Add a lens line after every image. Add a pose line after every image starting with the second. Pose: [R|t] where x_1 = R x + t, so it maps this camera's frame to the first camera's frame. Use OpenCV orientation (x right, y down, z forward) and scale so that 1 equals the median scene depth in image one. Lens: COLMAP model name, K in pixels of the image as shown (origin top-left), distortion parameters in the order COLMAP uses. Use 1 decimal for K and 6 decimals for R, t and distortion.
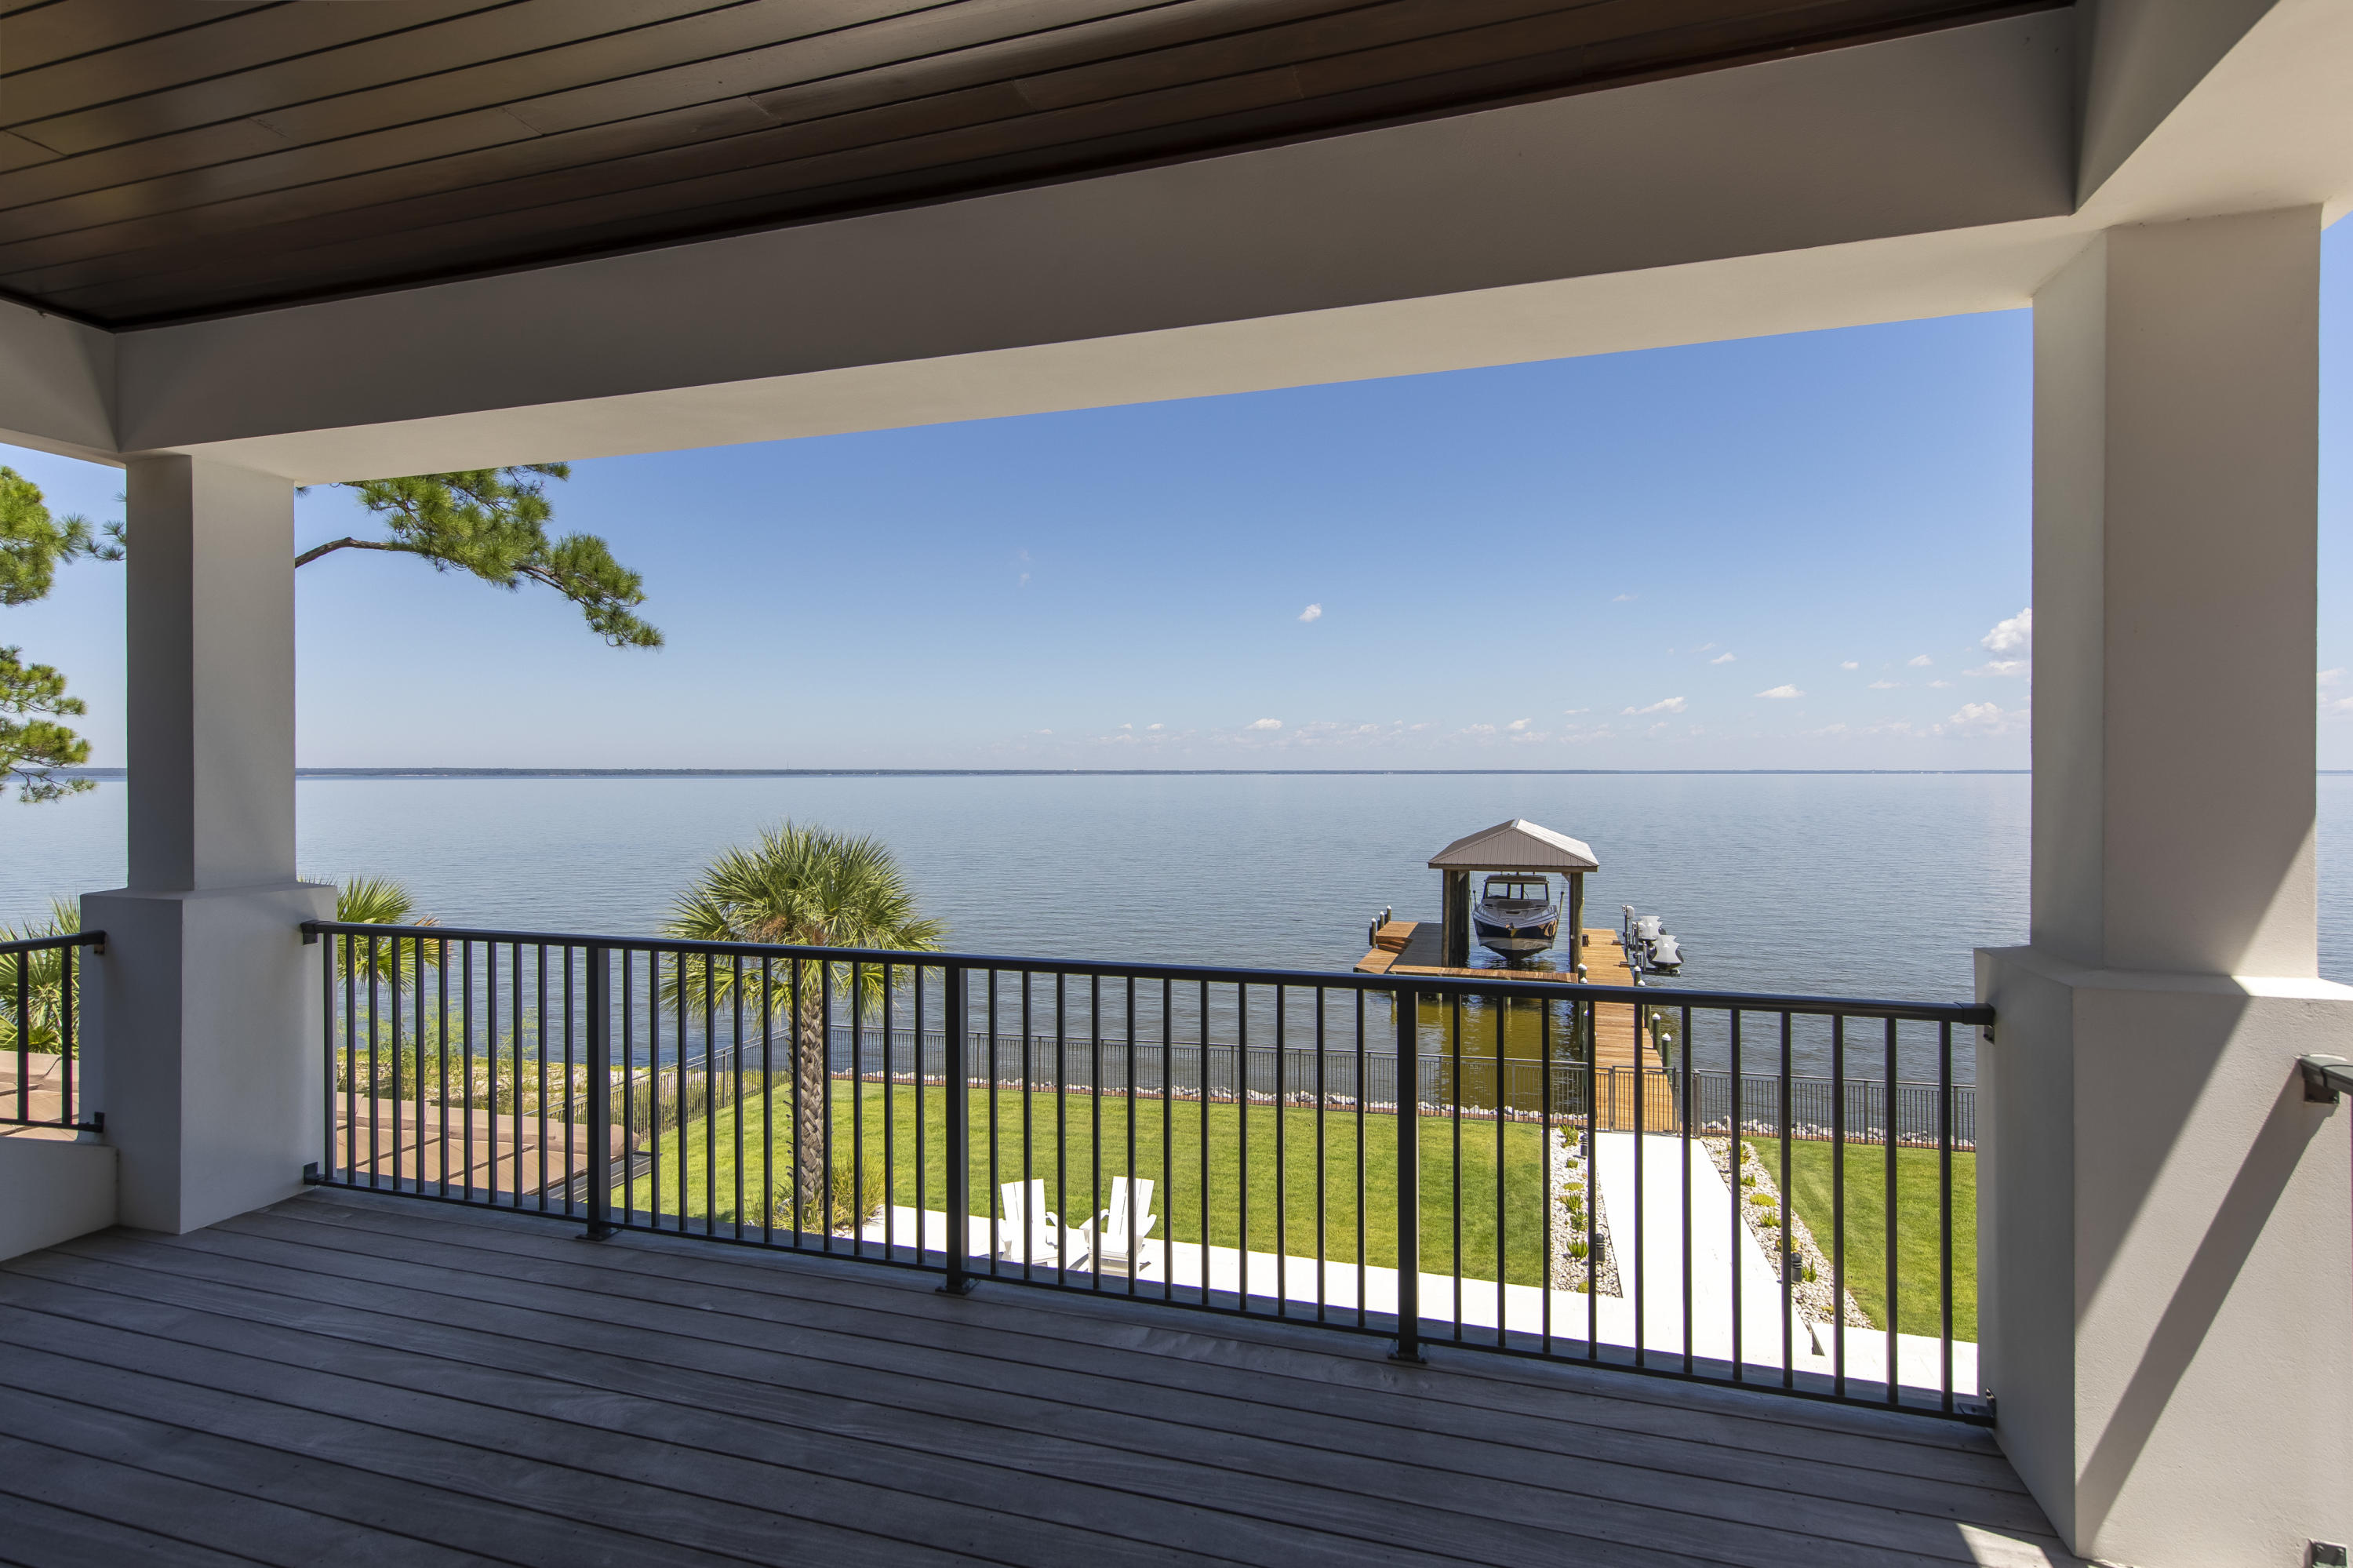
lens RADIAL K [[1141.7, 0, 1179.8], [0, 1141.7, 769.3], [0, 0, 1]] dist [0.001122, -0.000401]
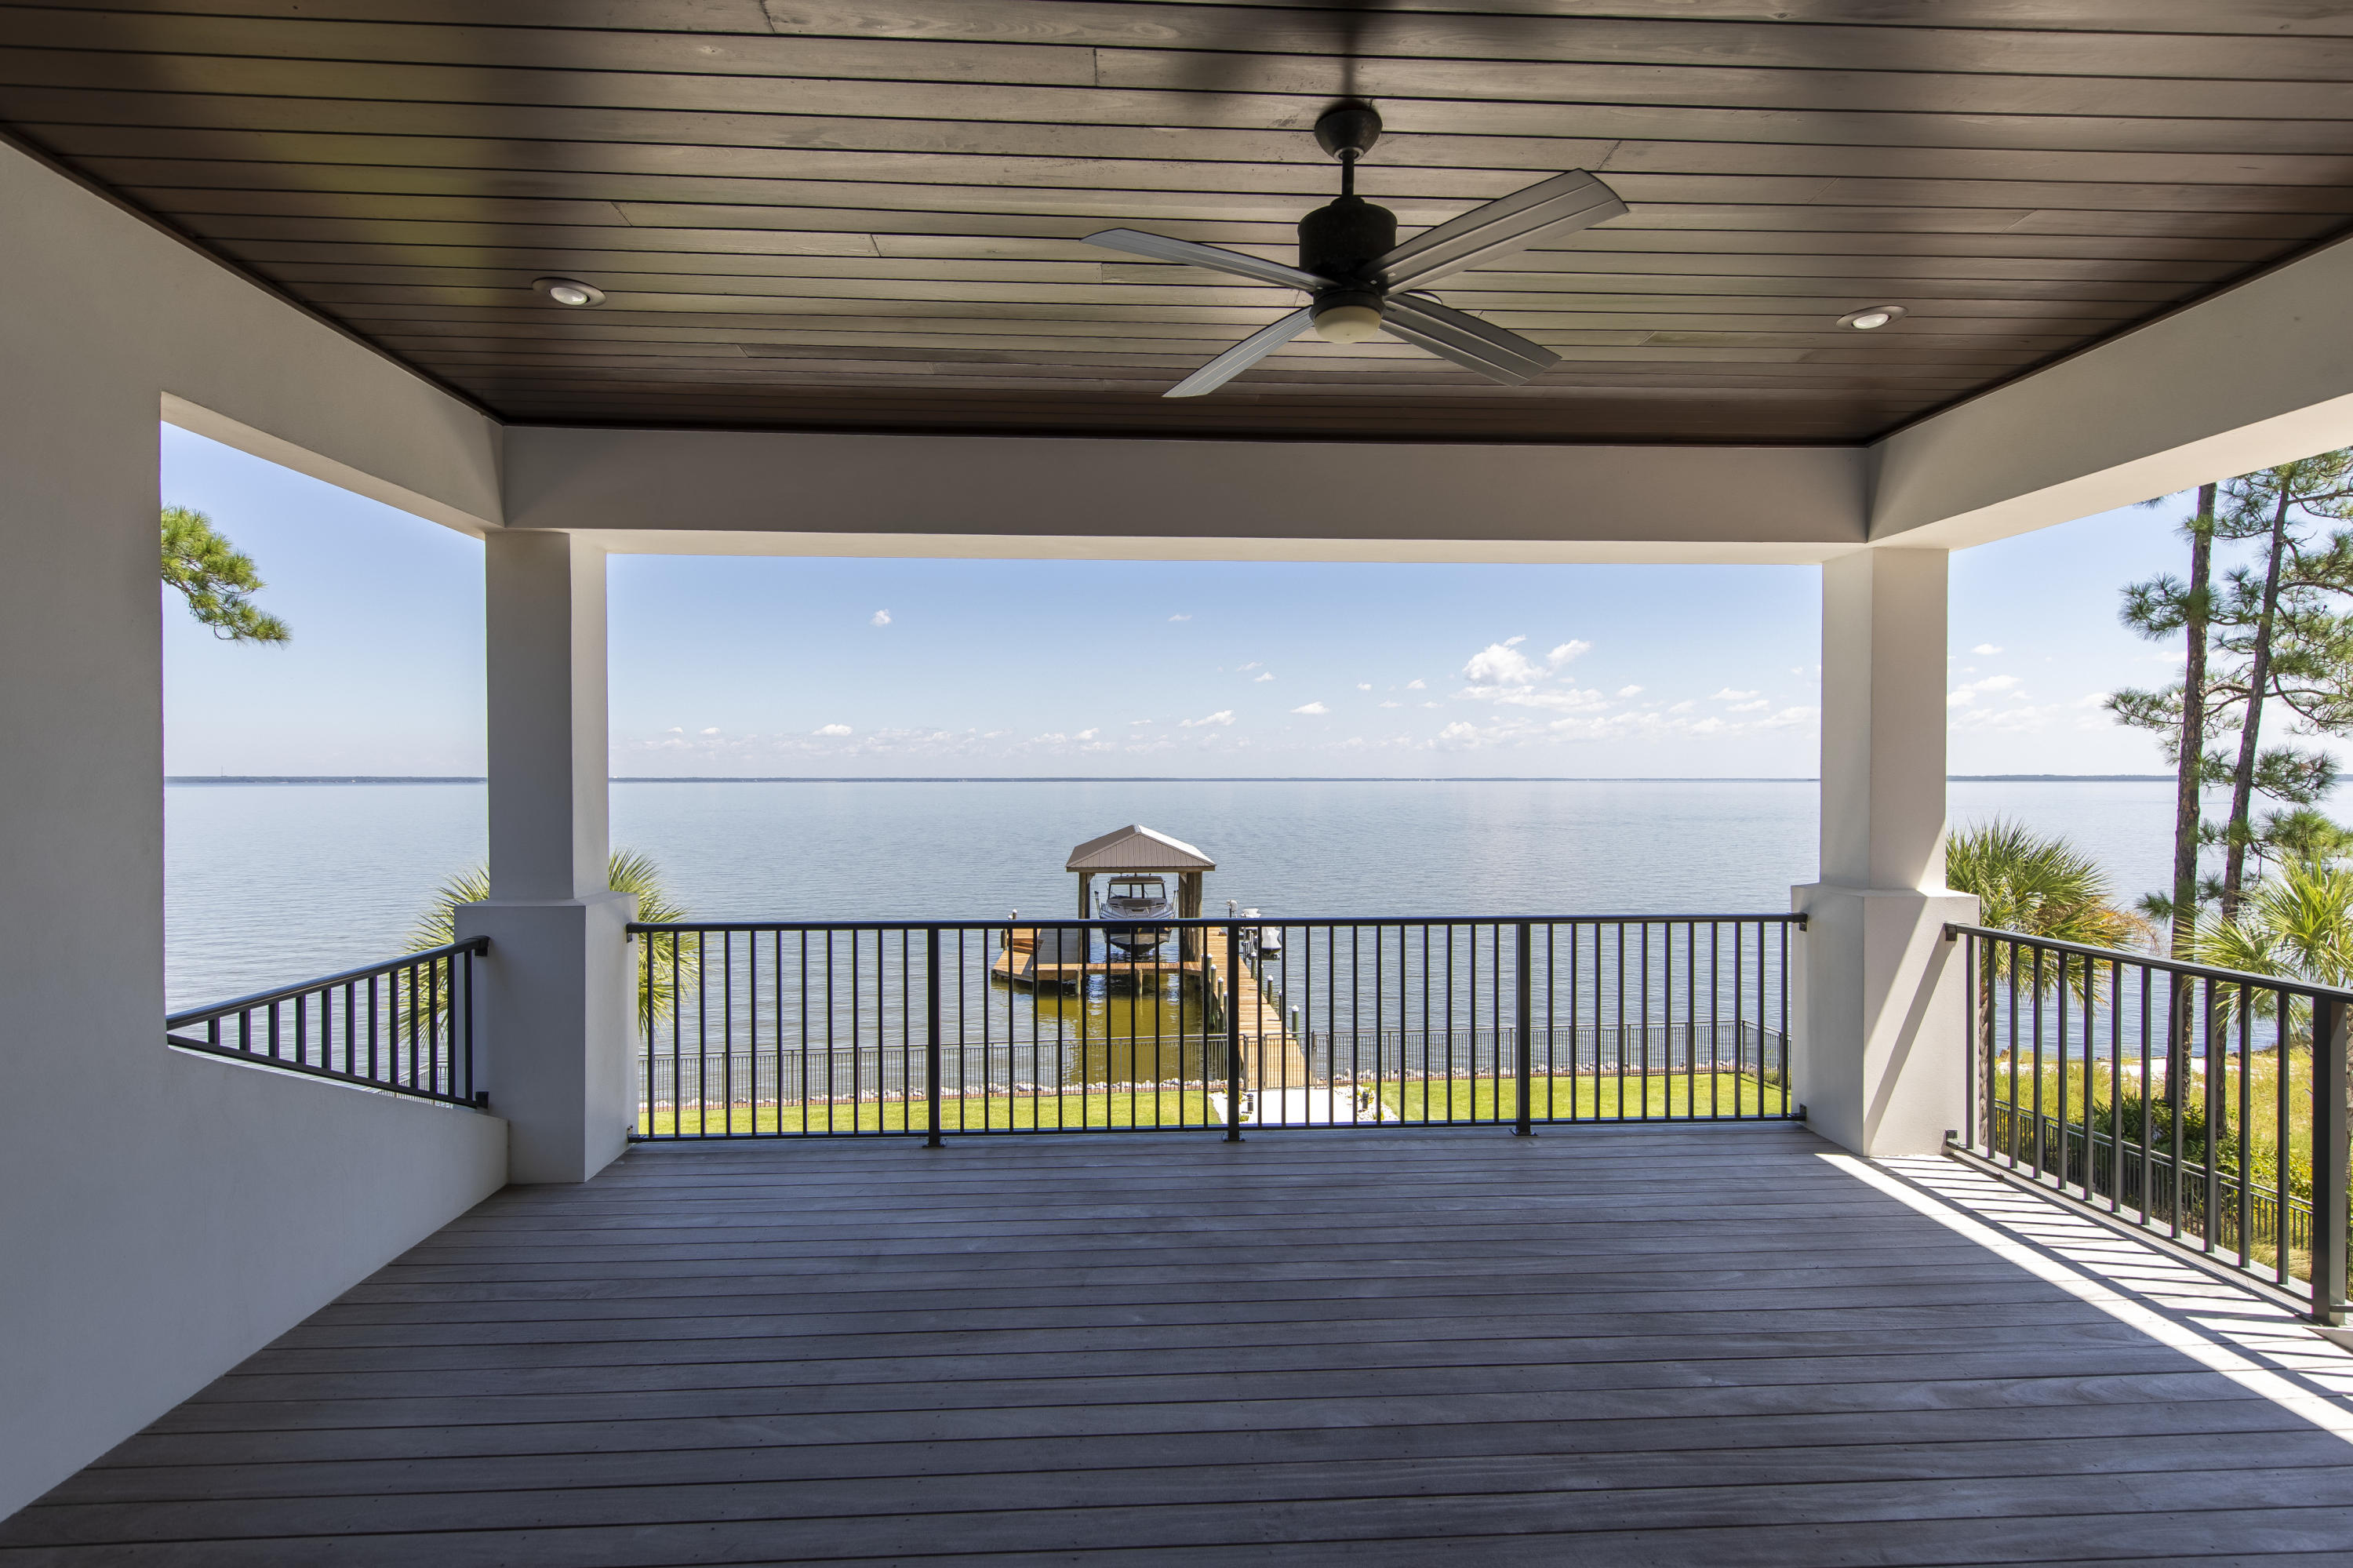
lens RADIAL K [[1136.9, 0, 1163.6], [0, 1136.9, 777.1], [0, 0, 1]] dist [0.001191, 0.000164]
pose [[0.938147, 0.001257, 0.346235, -0.654112], [-0.001214, 0.999999, -0.000342, -0.019010], [-0.346235, -0.000099, 0.938148, -0.307080]]
